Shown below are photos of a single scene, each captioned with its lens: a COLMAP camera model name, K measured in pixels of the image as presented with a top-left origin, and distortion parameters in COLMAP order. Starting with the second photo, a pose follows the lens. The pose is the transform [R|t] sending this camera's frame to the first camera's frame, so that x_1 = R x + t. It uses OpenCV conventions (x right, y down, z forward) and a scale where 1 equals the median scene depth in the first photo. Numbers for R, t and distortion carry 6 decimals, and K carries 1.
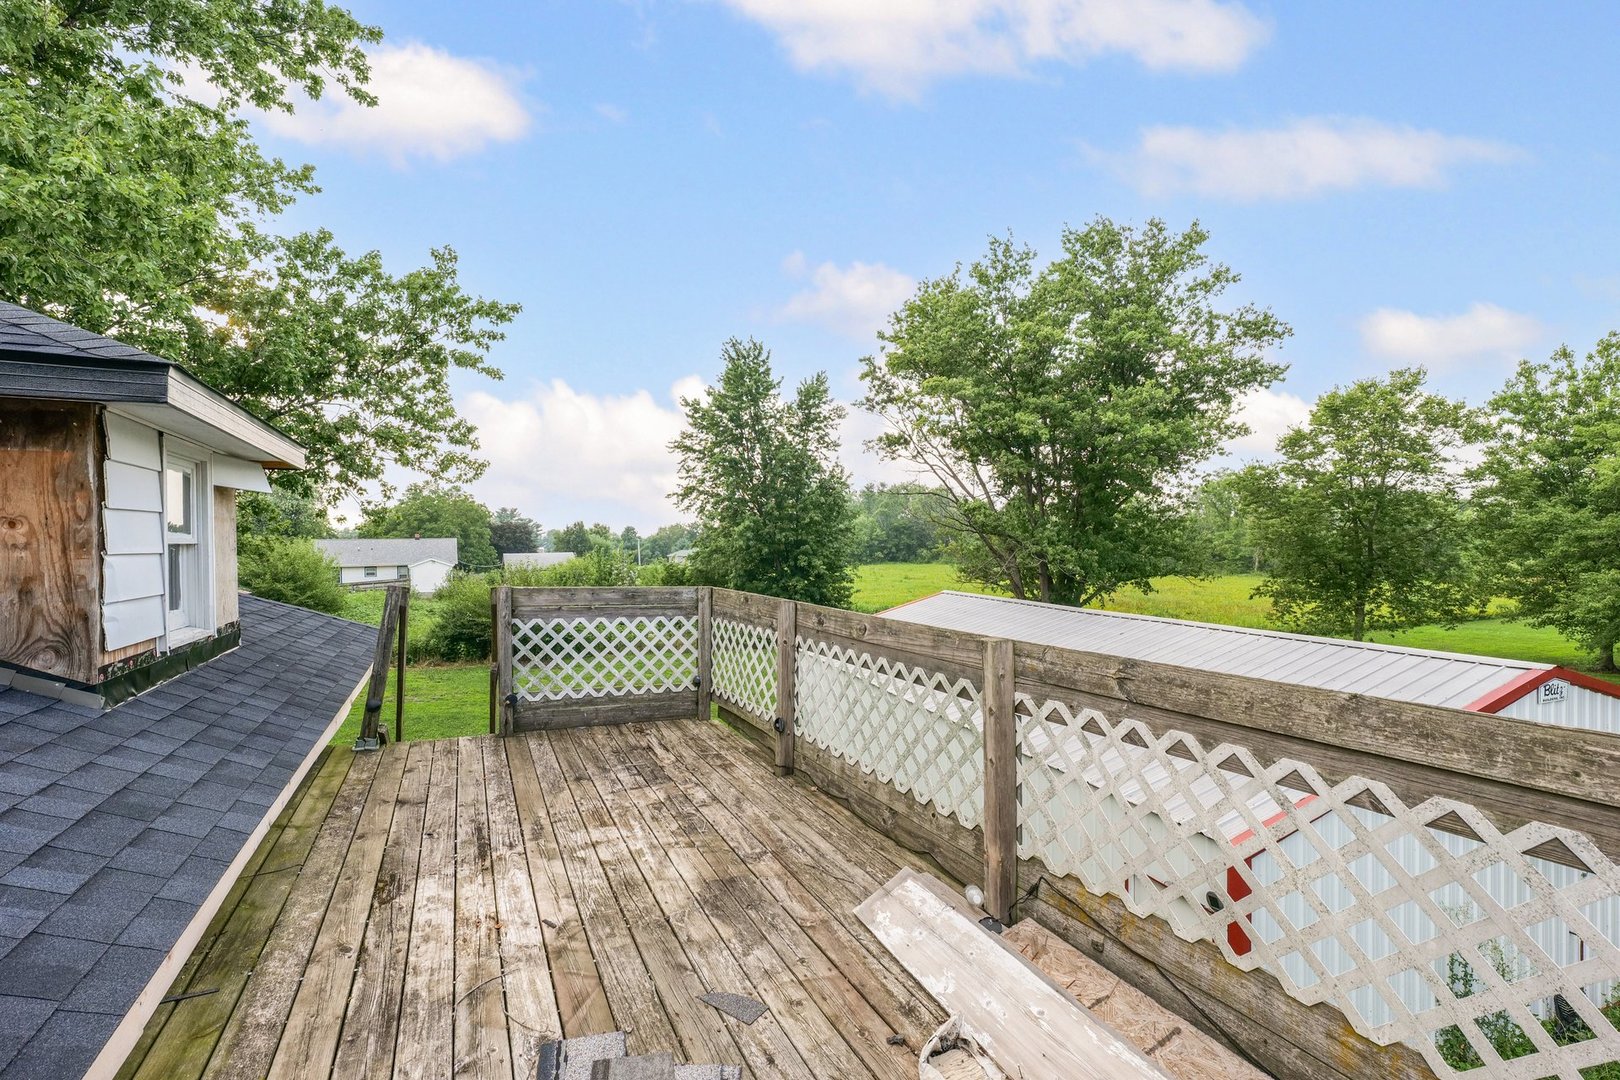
lens RADIAL K [[681.9, 0, 806.6], [0, 681.9, 544.5], [0, 0, 1]] dist [-0.000312, -0.000008]
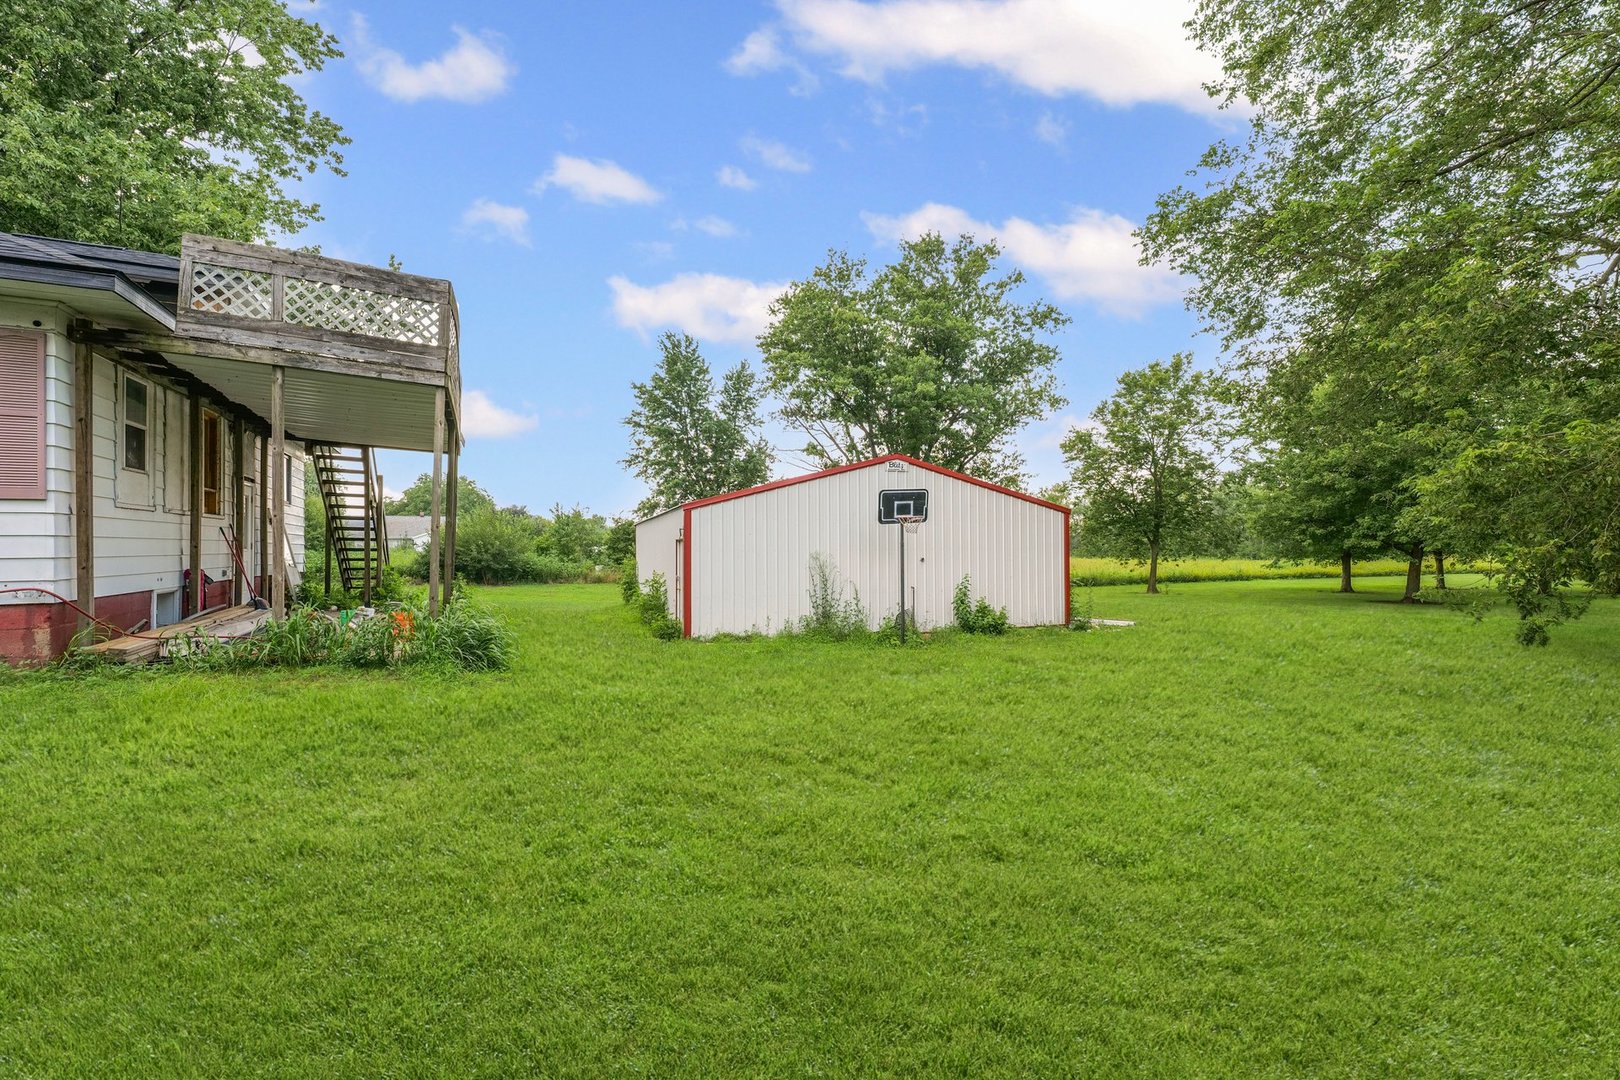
lens RADIAL K [[662.0, 0, 809.0], [0, 662.0, 545.6], [0, 0, 1]] dist [-0.001627, -0.000199]
pose [[0.999982, -0.002868, -0.005187, 0.156765], [0.002855, 0.999993, -0.002494, 0.089962], [0.005194, 0.002479, 0.999983, -0.194627]]
